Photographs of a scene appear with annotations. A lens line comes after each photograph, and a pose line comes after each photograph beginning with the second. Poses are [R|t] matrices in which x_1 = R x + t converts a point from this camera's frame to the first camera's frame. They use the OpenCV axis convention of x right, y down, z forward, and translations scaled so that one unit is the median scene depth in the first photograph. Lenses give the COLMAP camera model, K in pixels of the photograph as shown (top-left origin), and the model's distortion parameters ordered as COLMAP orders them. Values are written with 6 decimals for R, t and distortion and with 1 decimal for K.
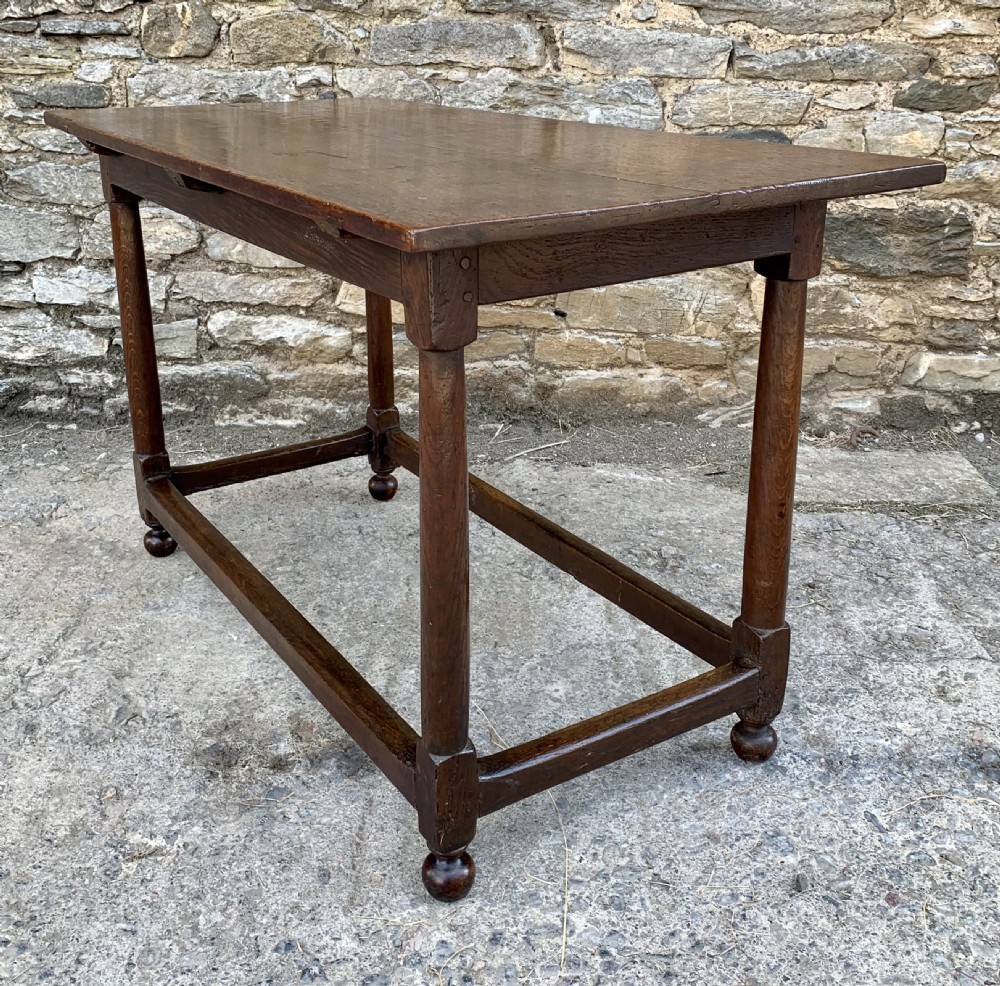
lens RADIAL K [[1164.1, 0, 487.5], [0, 1164.1, 402.7], [0, 0, 1]] dist [0.134341, -0.333928]
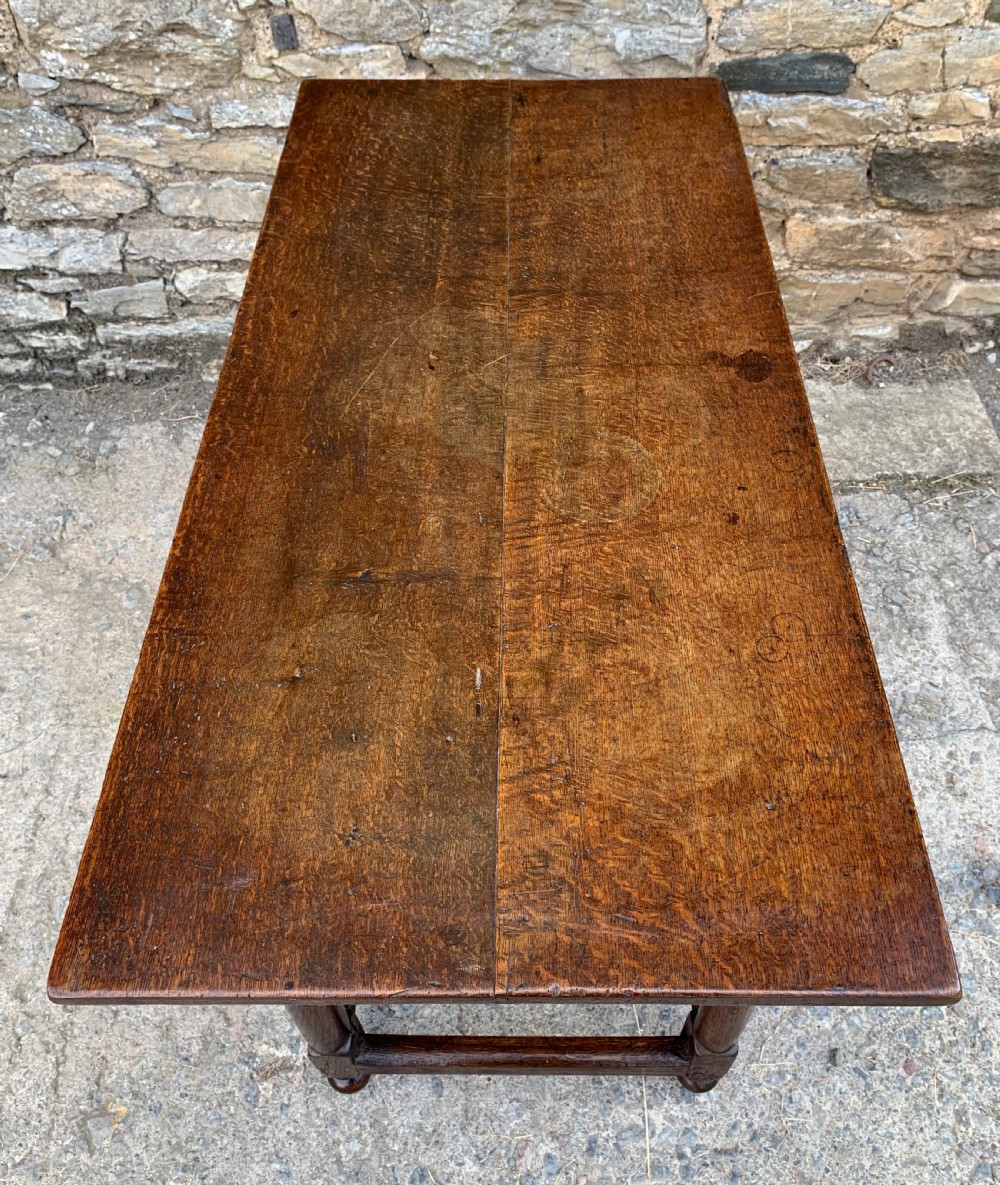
lens RADIAL K [[1053.3, 0, 529.8], [0, 1053.3, 564.5], [0, 0, 1]] dist [-0.000971, 0.016500]
pose [[0.995207, -0.068436, 0.069849, -0.046806], [0.020902, 0.846661, 0.531722, -0.324857], [-0.095527, -0.527714, 0.844034, 0.209735]]
